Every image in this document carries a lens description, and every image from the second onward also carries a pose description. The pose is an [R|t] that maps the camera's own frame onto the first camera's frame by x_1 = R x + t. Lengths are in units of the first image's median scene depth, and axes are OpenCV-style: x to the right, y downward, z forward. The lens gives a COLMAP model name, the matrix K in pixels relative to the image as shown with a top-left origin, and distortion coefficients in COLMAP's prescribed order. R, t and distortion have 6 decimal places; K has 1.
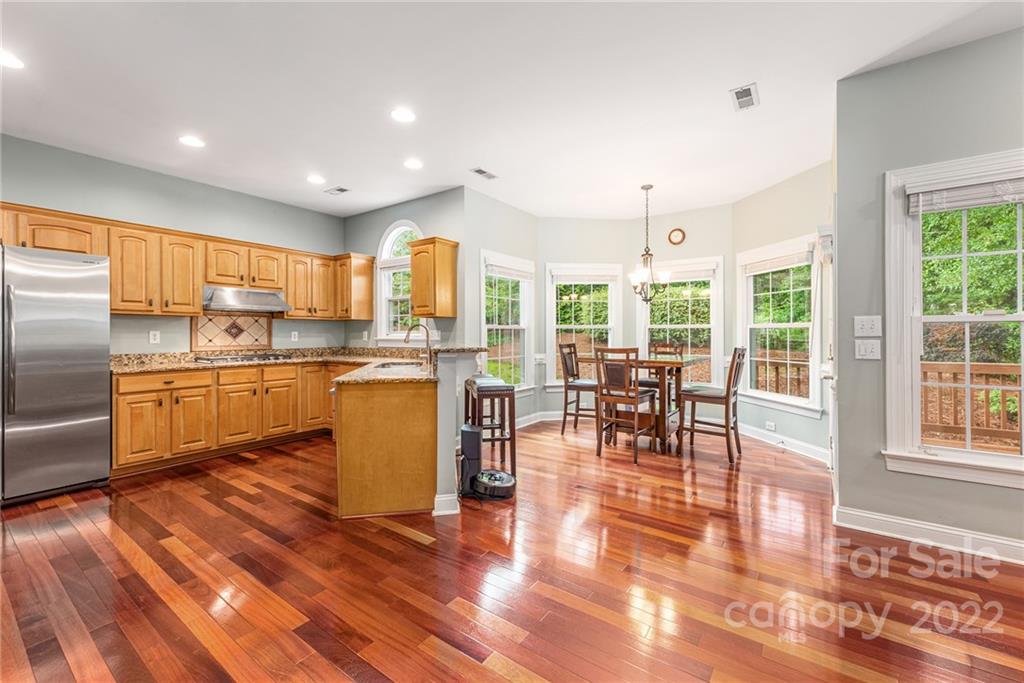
lens RADIAL K [[414.2, 0, 520.0], [0, 414.2, 331.2], [0, 0, 1]] dist [0.013600, -0.000246]
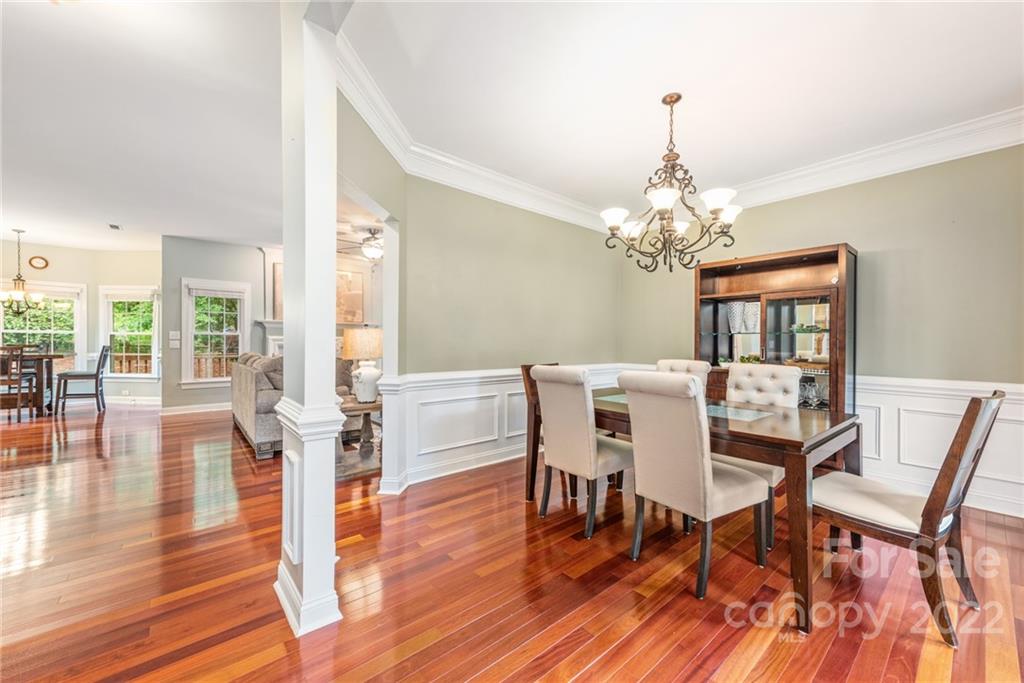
lens RADIAL K [[398.4, 0, 522.1], [0, 398.4, 346.9], [0, 0, 1]] dist [0.009487, -0.000117]
pose [[0.232748, -0.006542, 0.972515, -0.624213], [-0.012964, 0.999868, 0.009829, 0.004695], [-0.972451, -0.014896, 0.232632, -0.962078]]
